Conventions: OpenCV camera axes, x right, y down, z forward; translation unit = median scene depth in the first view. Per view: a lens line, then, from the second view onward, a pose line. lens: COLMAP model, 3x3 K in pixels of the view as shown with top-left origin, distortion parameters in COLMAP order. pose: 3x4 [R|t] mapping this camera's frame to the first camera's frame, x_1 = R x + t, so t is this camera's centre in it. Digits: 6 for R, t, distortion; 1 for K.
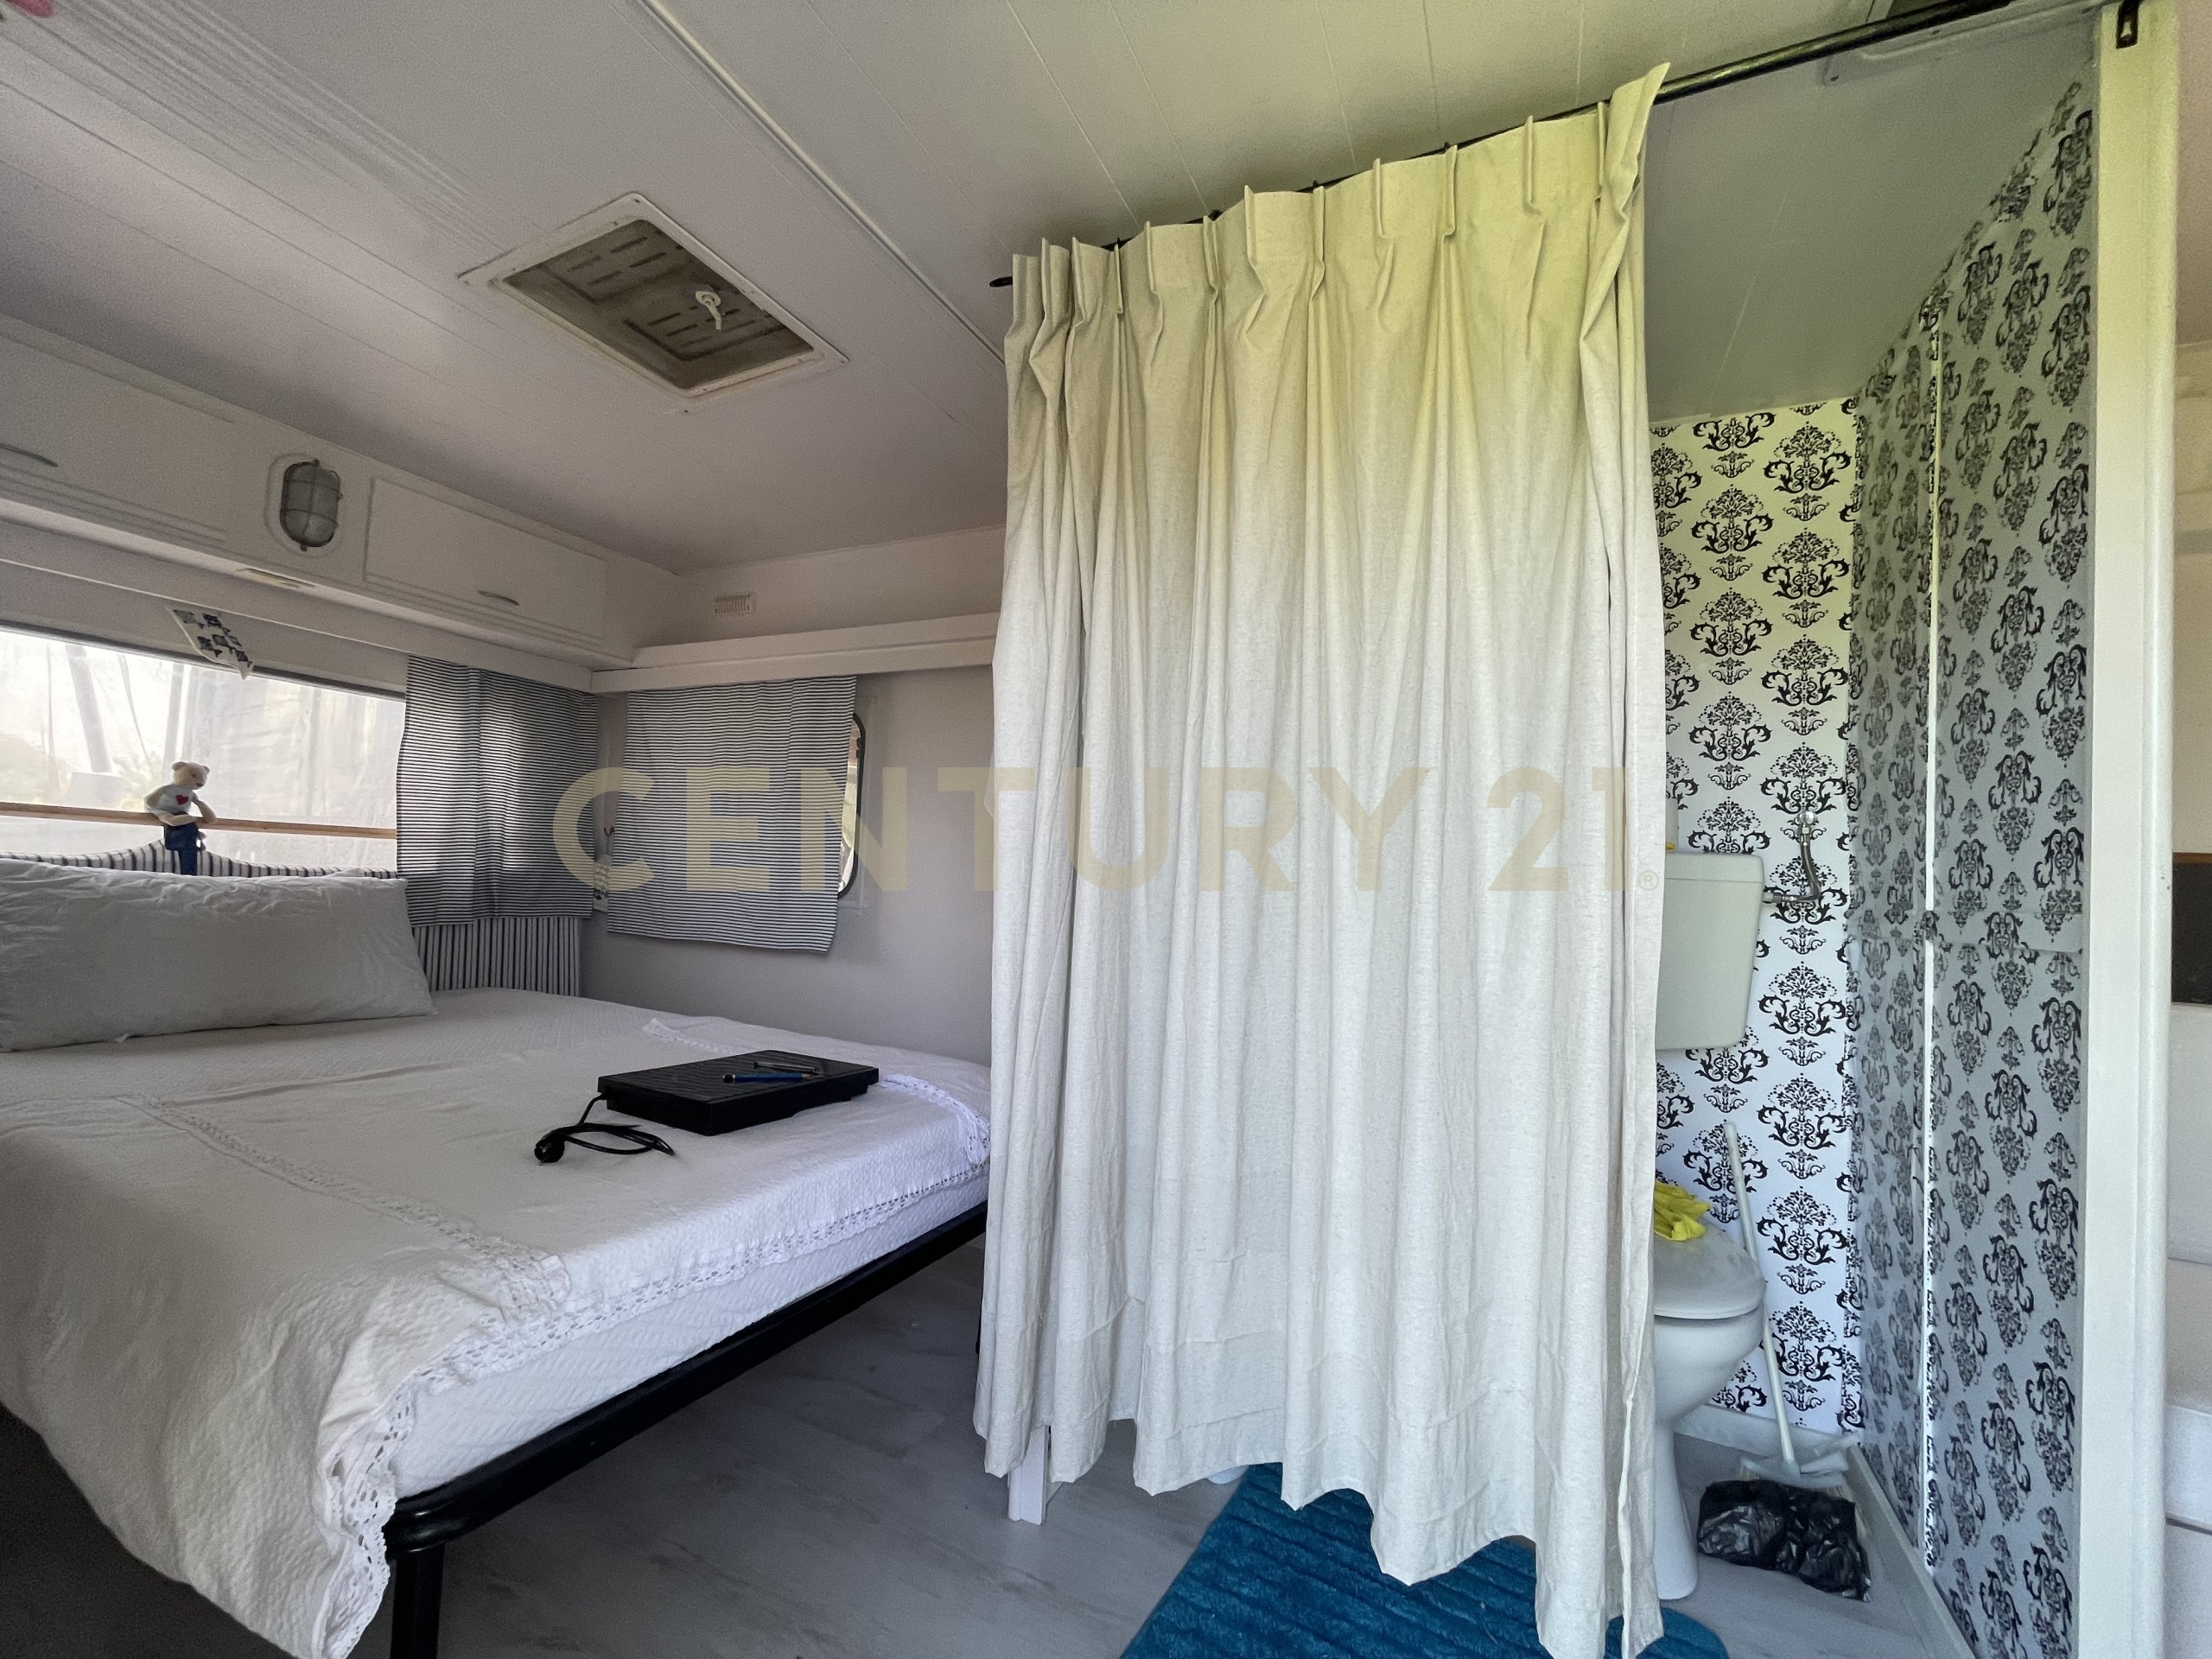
lens RADIAL K [[891.4, 0, 1099.9], [0, 891.4, 836.2], [0, 0, 1]] dist [0.002682, -0.001062]
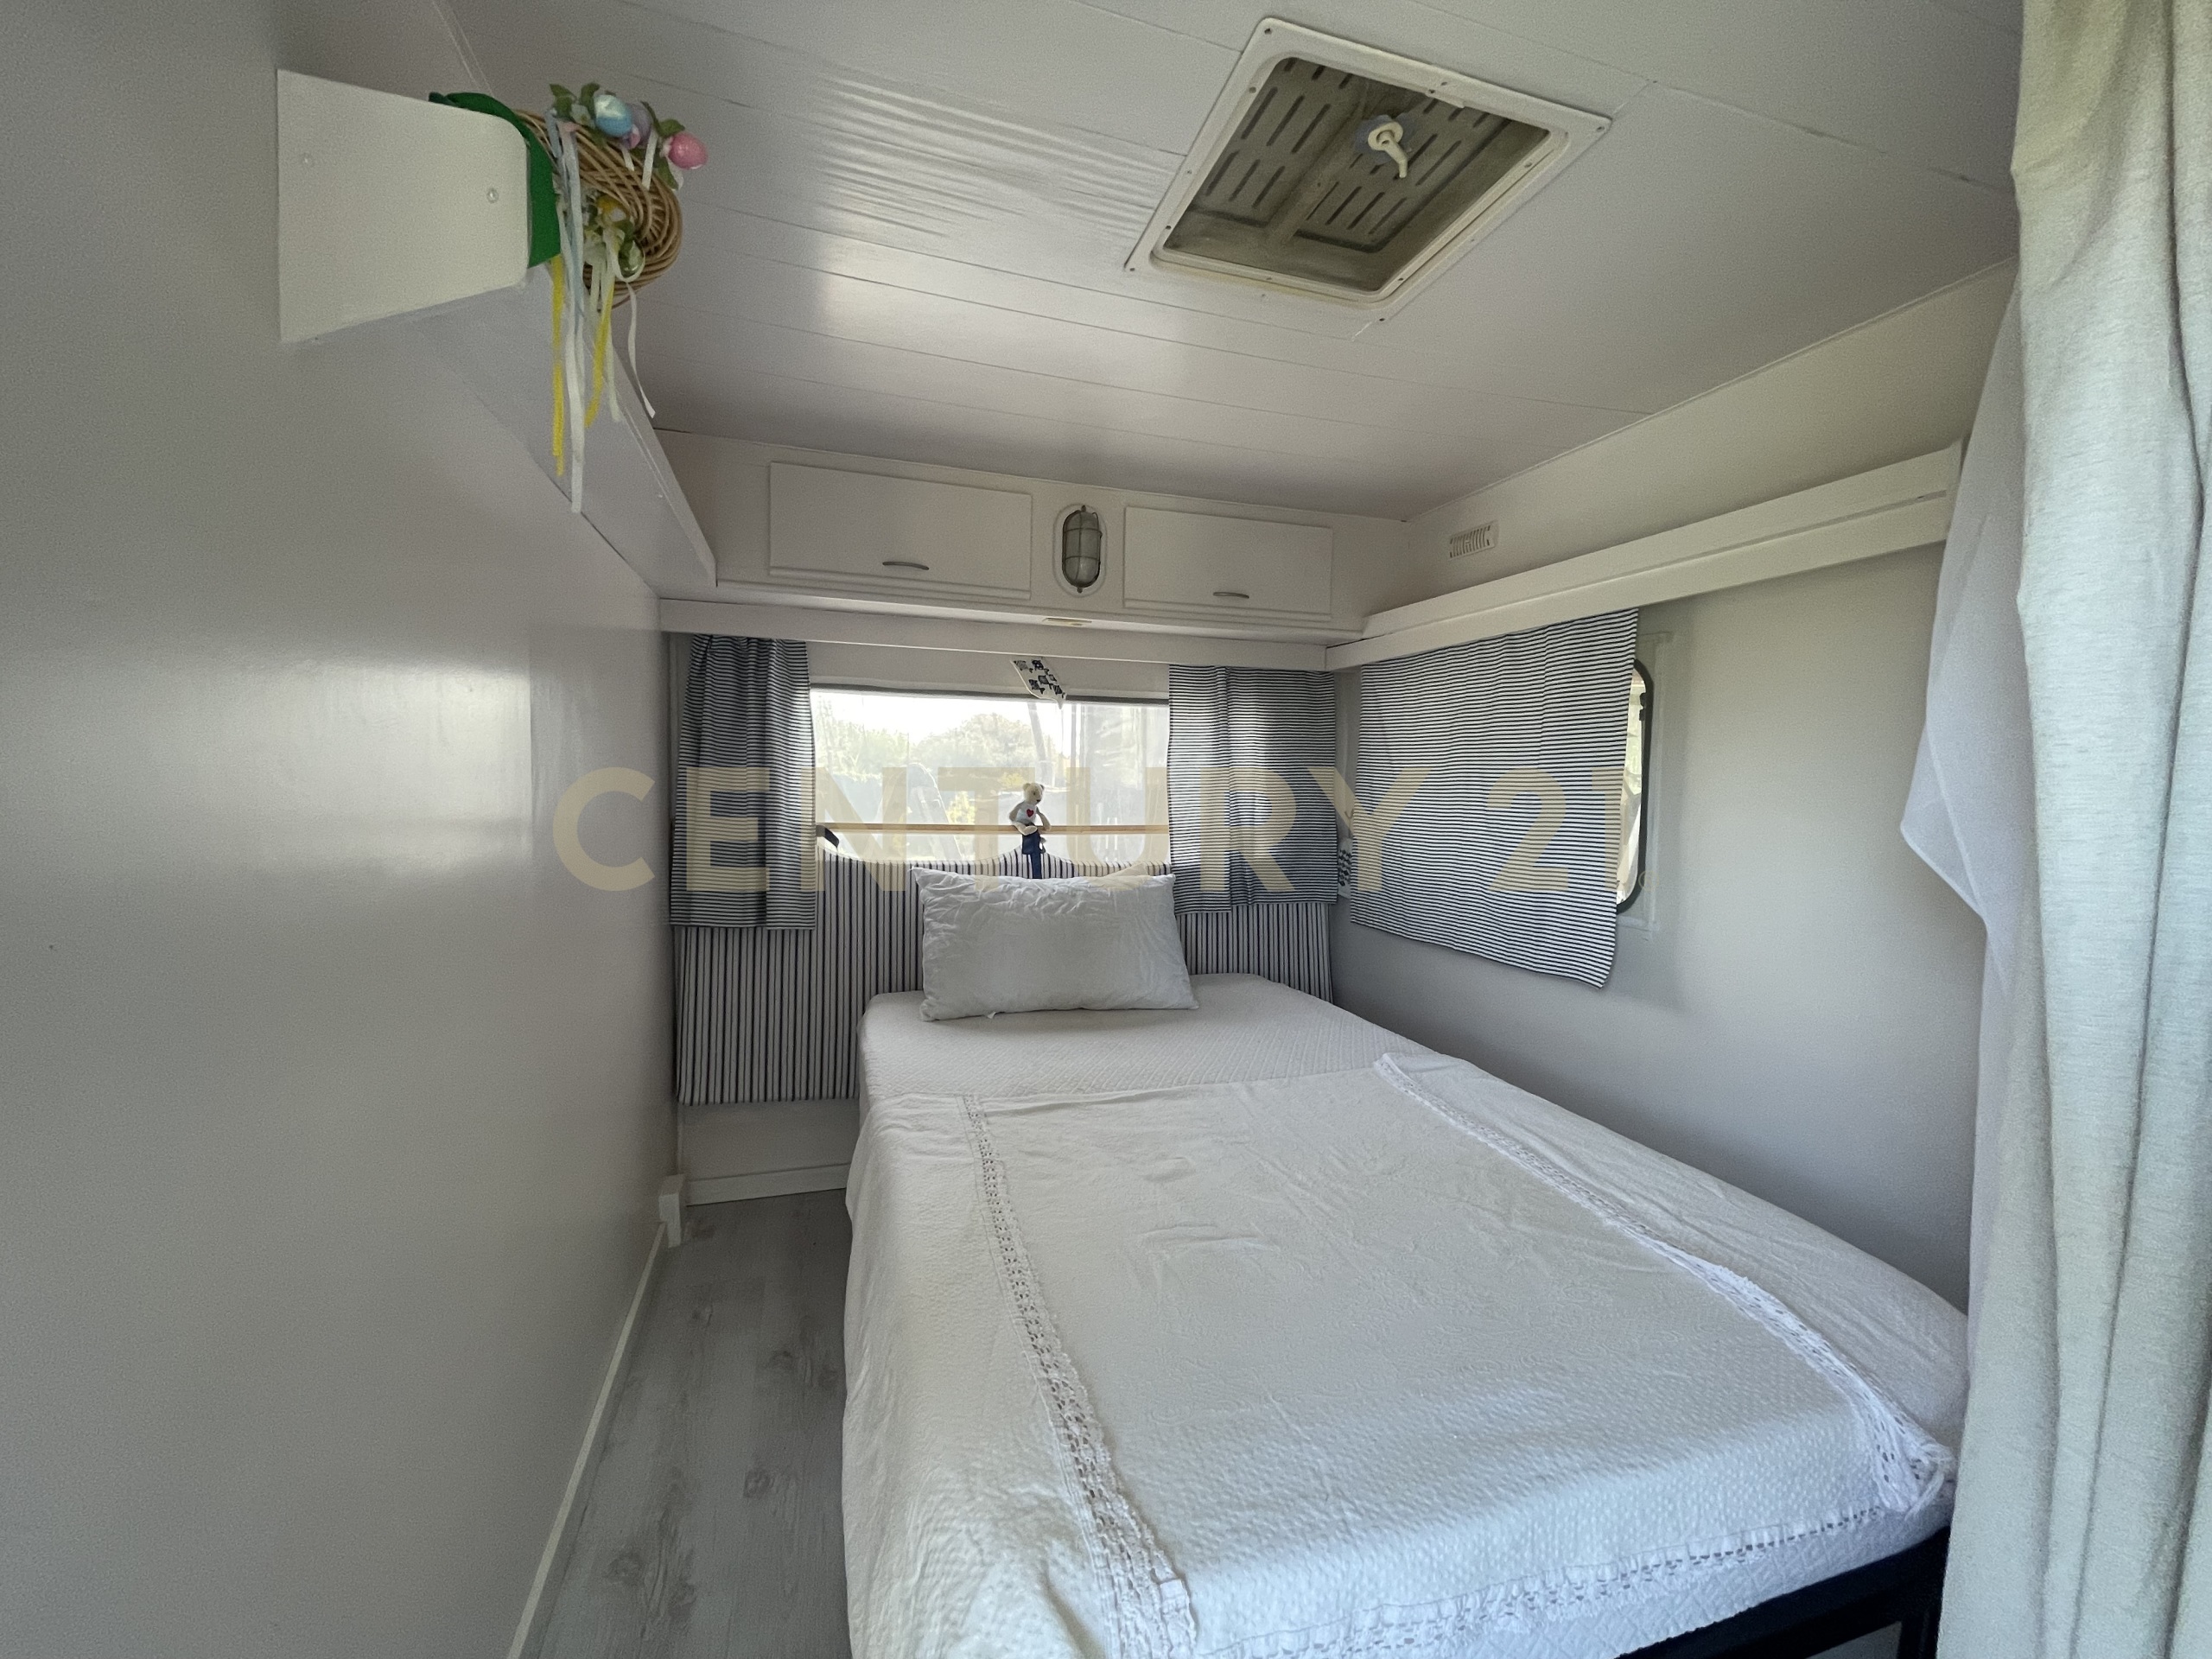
lens RADIAL K [[891.4, 0, 1100.9], [0, 891.4, 836.1], [0, 0, 1]] dist [0.002682, -0.001062]
pose [[0.686174, 0.004864, -0.727421, -0.059018], [0.056638, 0.996585, 0.060091, -0.080837], [0.725229, -0.082433, 0.683555, 0.229222]]
